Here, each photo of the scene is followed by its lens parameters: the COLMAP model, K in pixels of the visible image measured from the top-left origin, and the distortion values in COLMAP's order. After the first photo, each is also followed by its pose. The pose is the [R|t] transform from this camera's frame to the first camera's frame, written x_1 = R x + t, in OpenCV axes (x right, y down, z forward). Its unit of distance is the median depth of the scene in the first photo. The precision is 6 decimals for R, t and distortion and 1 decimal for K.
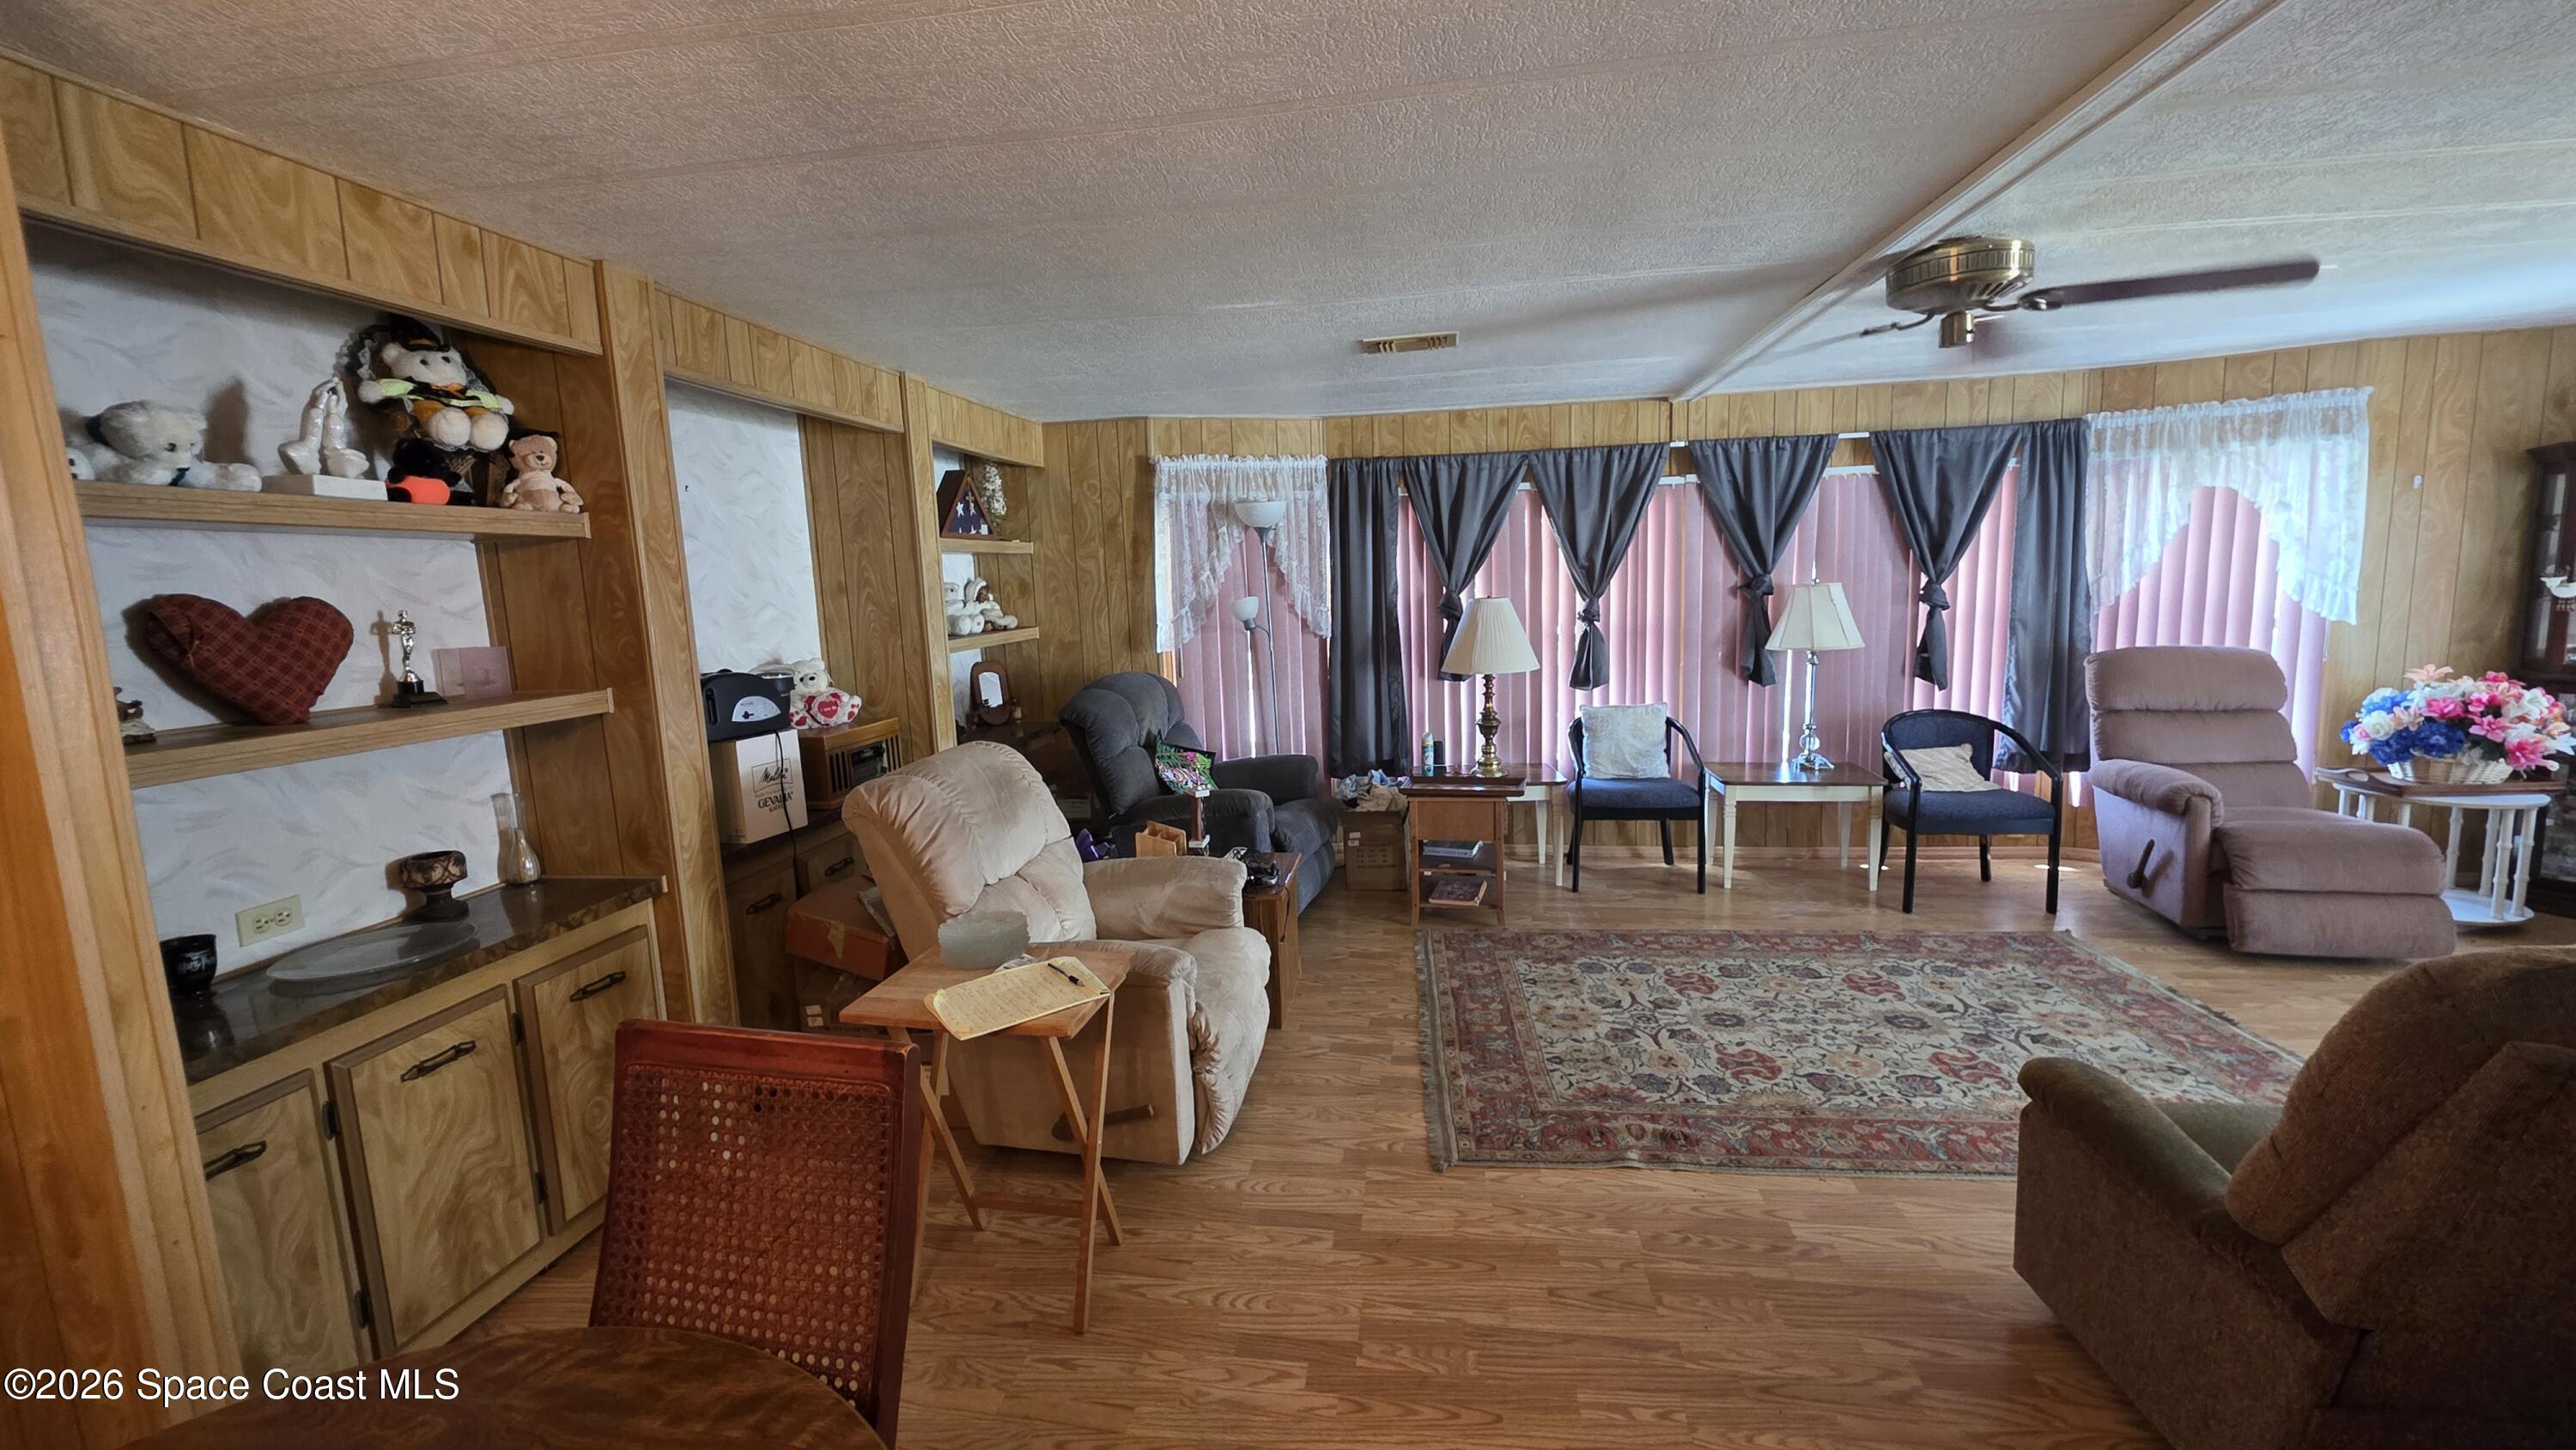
lens RADIAL K [[1027.2, 0, 1276.0], [0, 1027.2, 708.3], [0, 0, 1]] dist [0.002882, -0.001323]
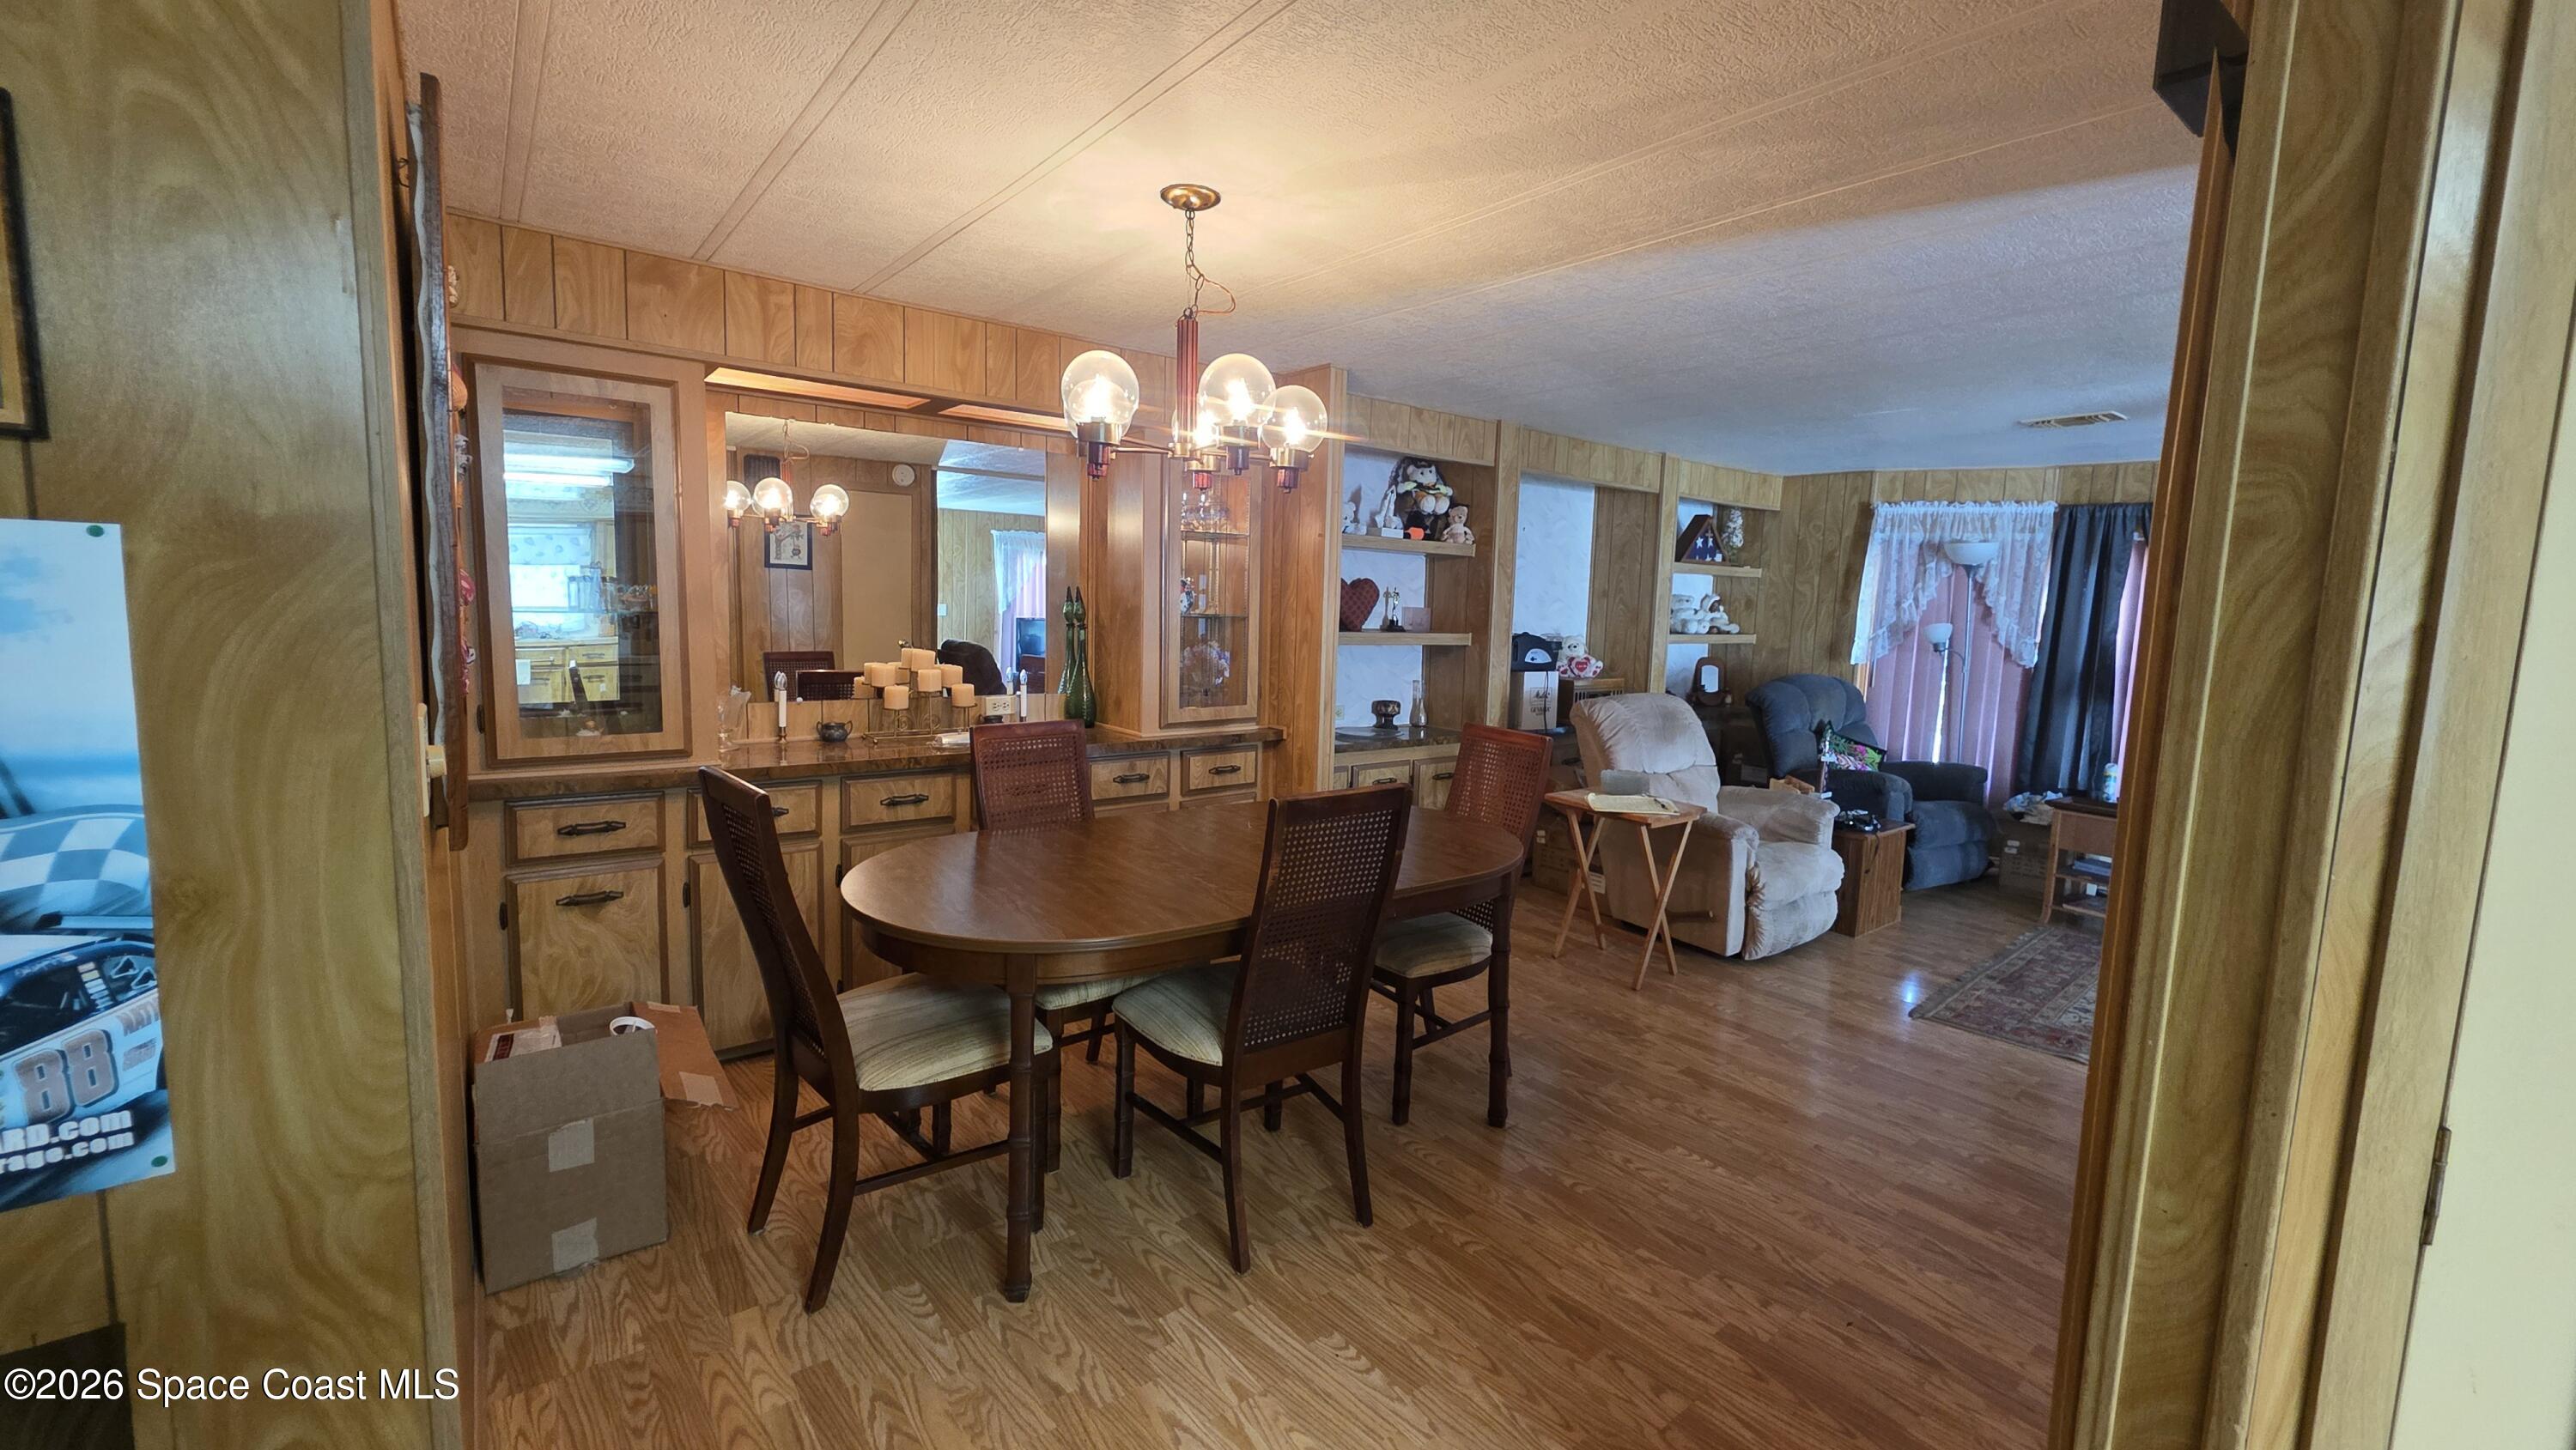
lens RADIAL K [[1027.2, 0, 1282.8], [0, 1027.2, 707.1], [0, 0, 1]] dist [0.002882, -0.001323]
pose [[0.731236, 0.135276, -0.668576, 0.318651], [-0.147964, 0.988258, 0.038127, 0.074598], [0.665883, 0.071046, 0.742666, -0.519885]]
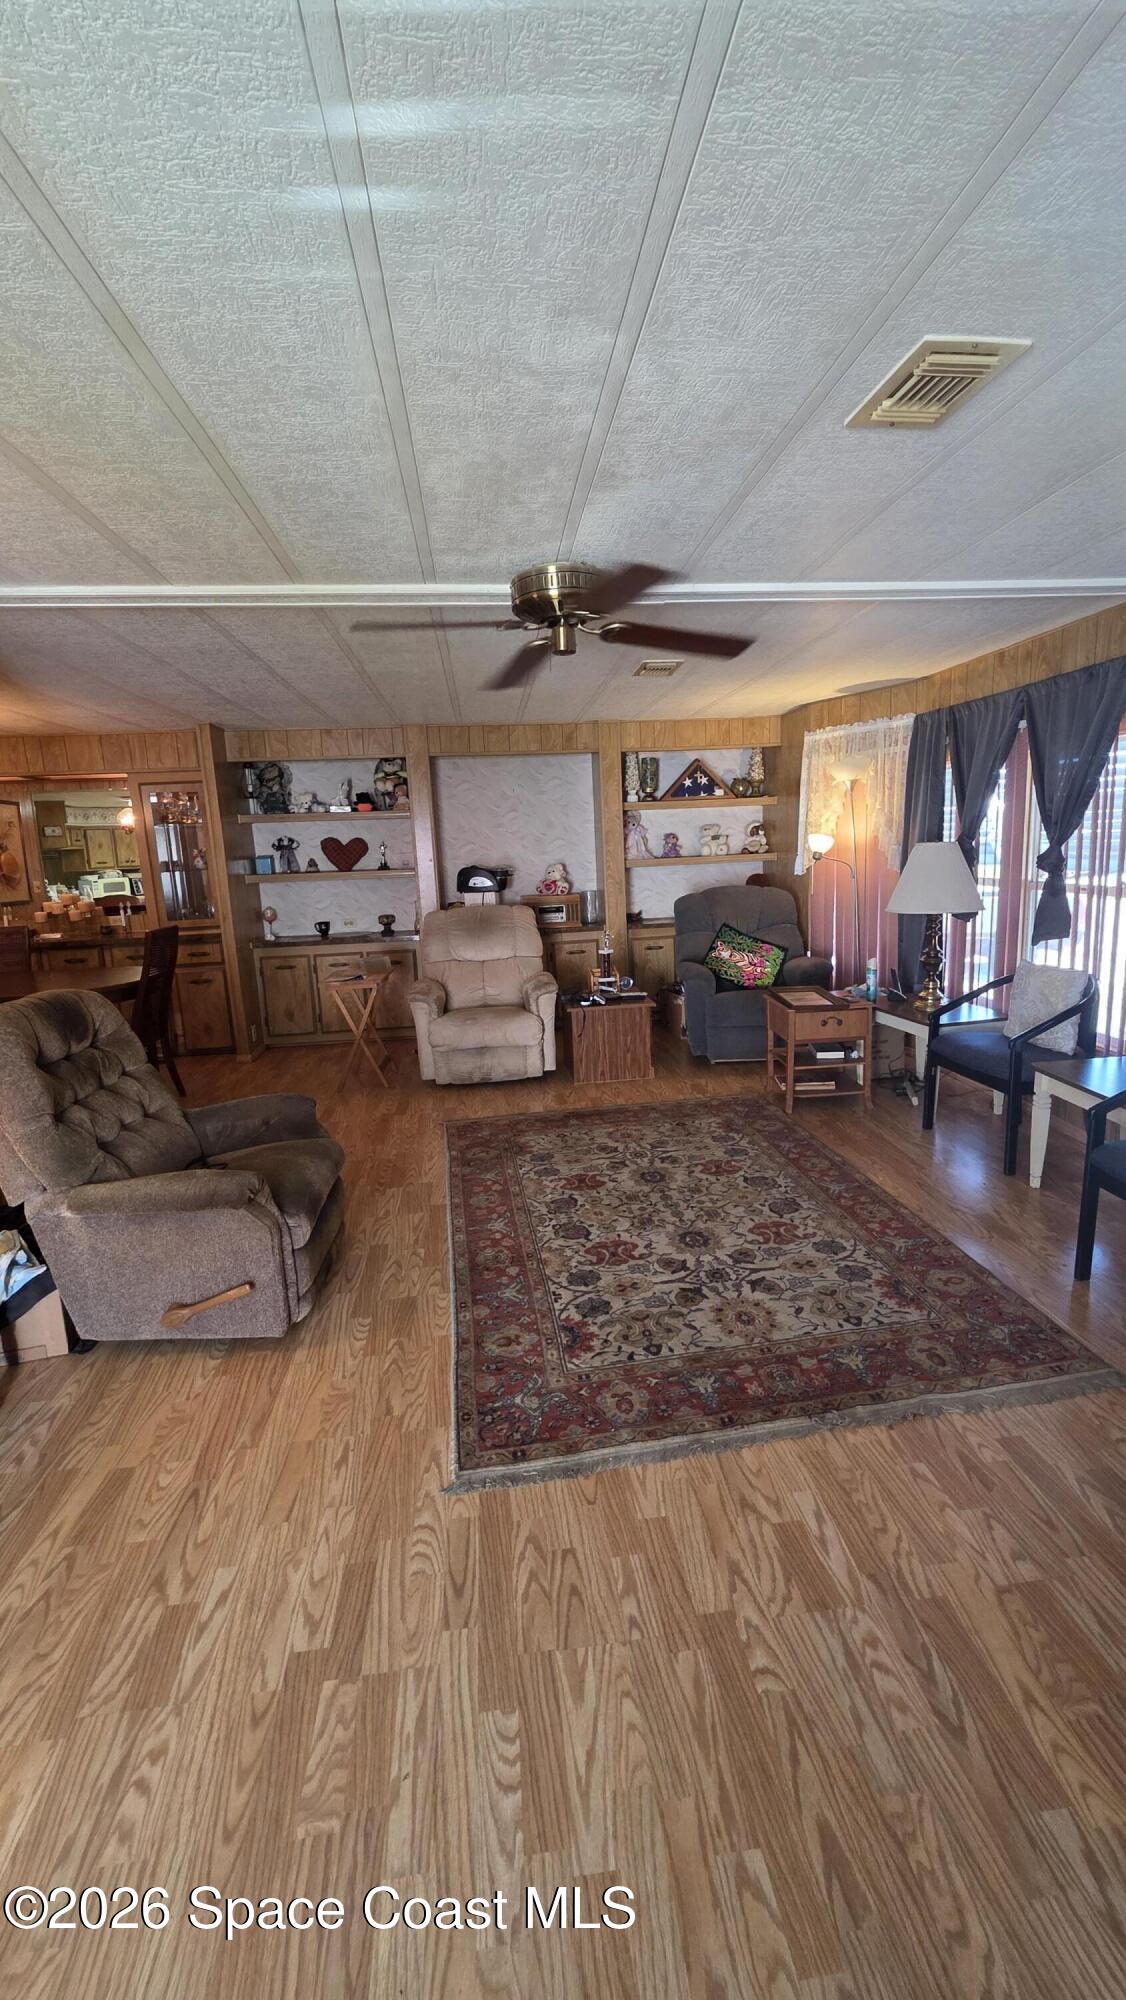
lens RADIAL K [[797.6, 0, 577.1], [0, 797.6, 988.2], [0, 0, 1]] dist [0.002882, -0.001323]
pose [[0.277591, 0.198642, -0.939939, 1.304141], [-0.093835, 0.979318, 0.179252, -0.104930], [0.956106, 0.038440, 0.290489, 0.595898]]
